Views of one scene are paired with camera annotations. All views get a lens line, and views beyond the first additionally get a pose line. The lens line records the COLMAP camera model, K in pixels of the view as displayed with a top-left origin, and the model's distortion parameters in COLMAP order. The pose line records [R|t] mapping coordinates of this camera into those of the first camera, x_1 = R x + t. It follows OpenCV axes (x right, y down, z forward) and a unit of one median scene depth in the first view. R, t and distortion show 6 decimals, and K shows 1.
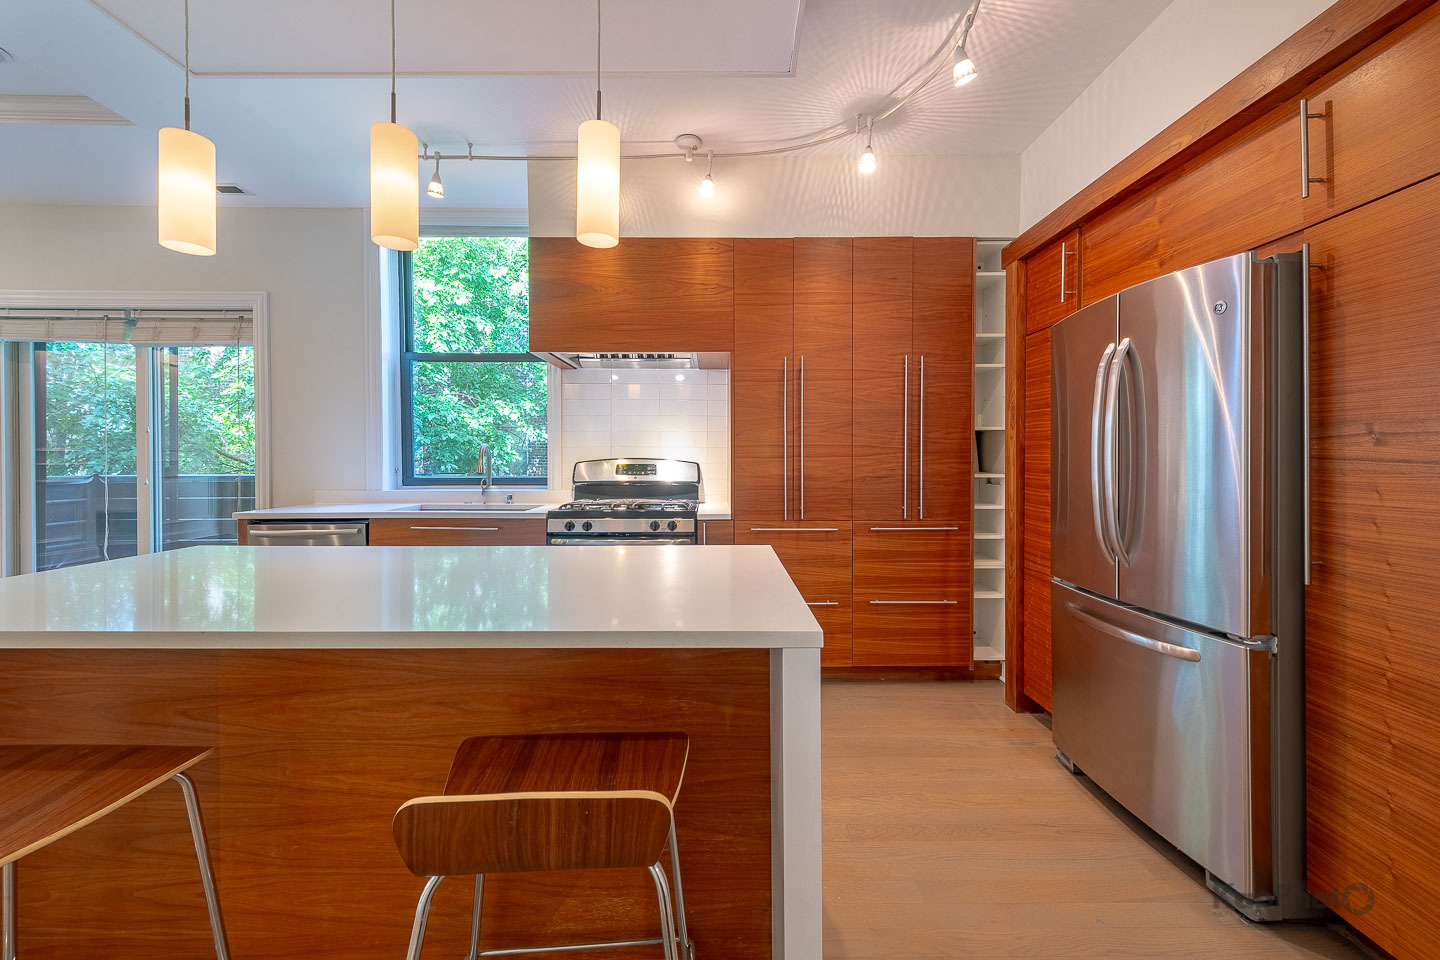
lens RADIAL K [[581.4, 0, 710.7], [0, 581.4, 465.5], [0, 0, 1]] dist [0.014664, -0.004231]
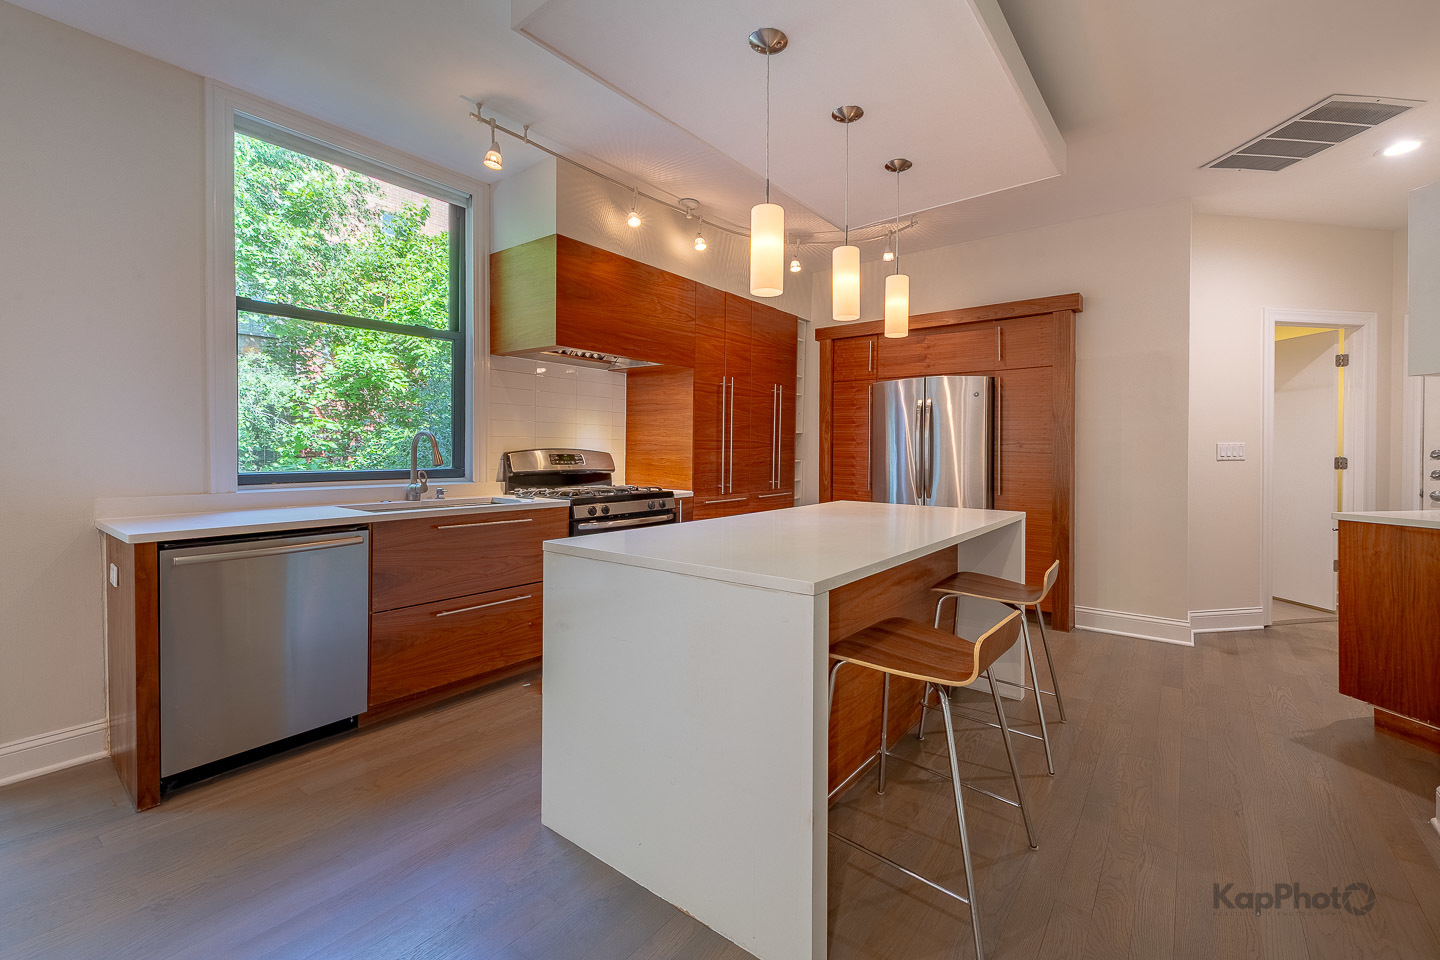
lens RADIAL K [[581.4, 0, 751.3], [0, 581.4, 454.2], [0, 0, 1]] dist [0.014664, -0.004231]
pose [[0.608347, -0.000544, 0.793671, -0.909523], [0.003220, 0.999993, -0.001782, 0.000848], [-0.793664, 0.003640, 0.608345, 0.105074]]
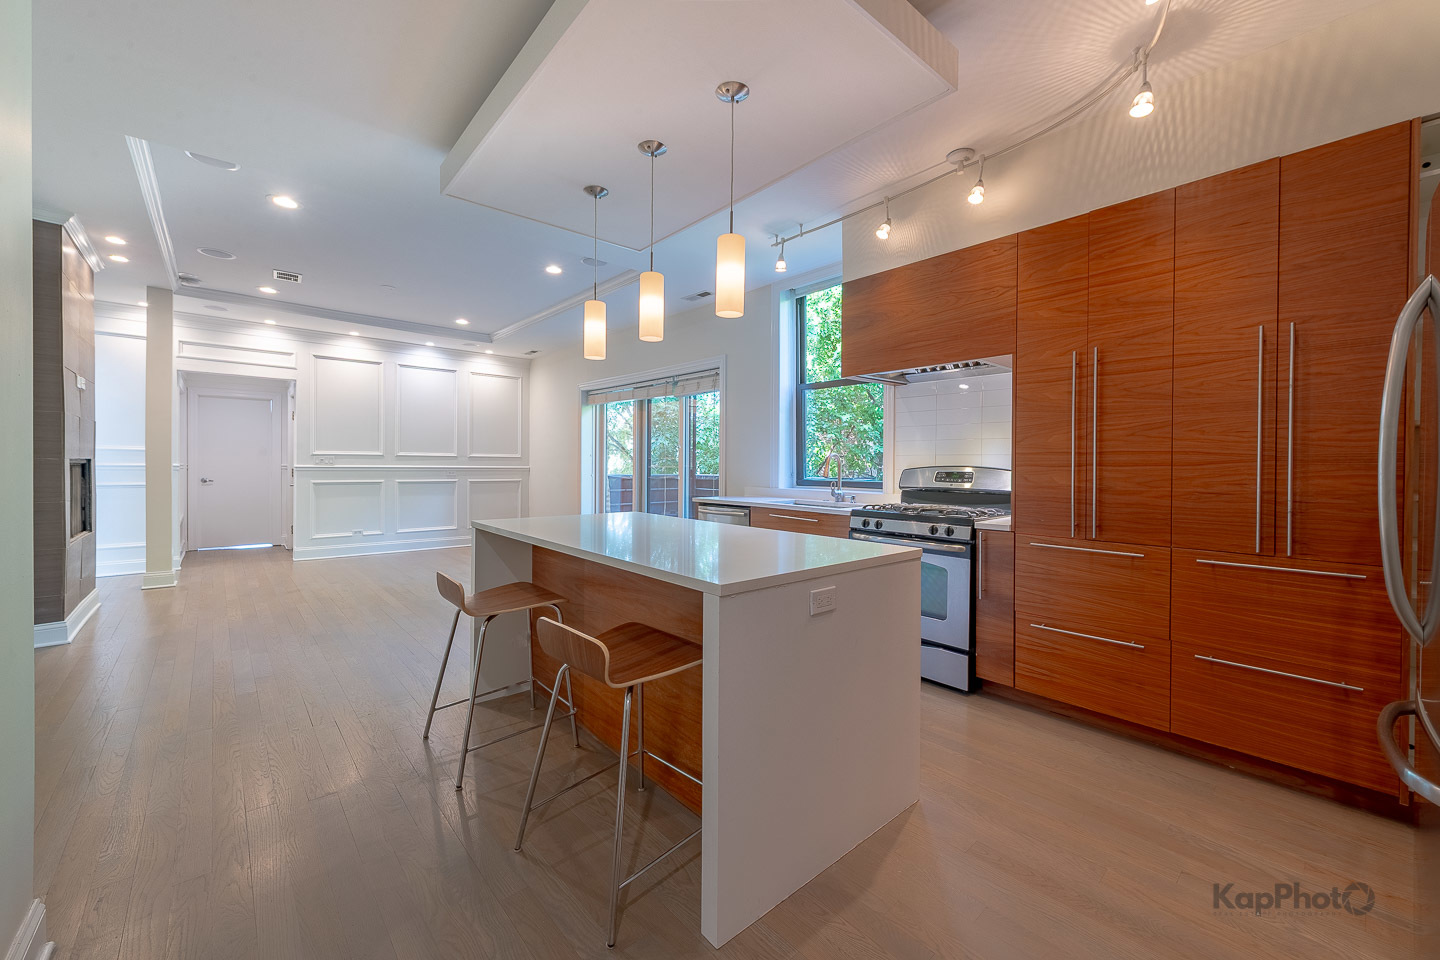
lens RADIAL K [[581.4, 0, 719.5], [0, 581.4, 473.9], [0, 0, 1]] dist [0.014664, -0.004231]
pose [[0.647316, 0.018155, -0.762006, 0.448994], [-0.017703, 0.999805, 0.008782, -0.000607], [0.762016, 0.007806, 0.647511, 0.021731]]
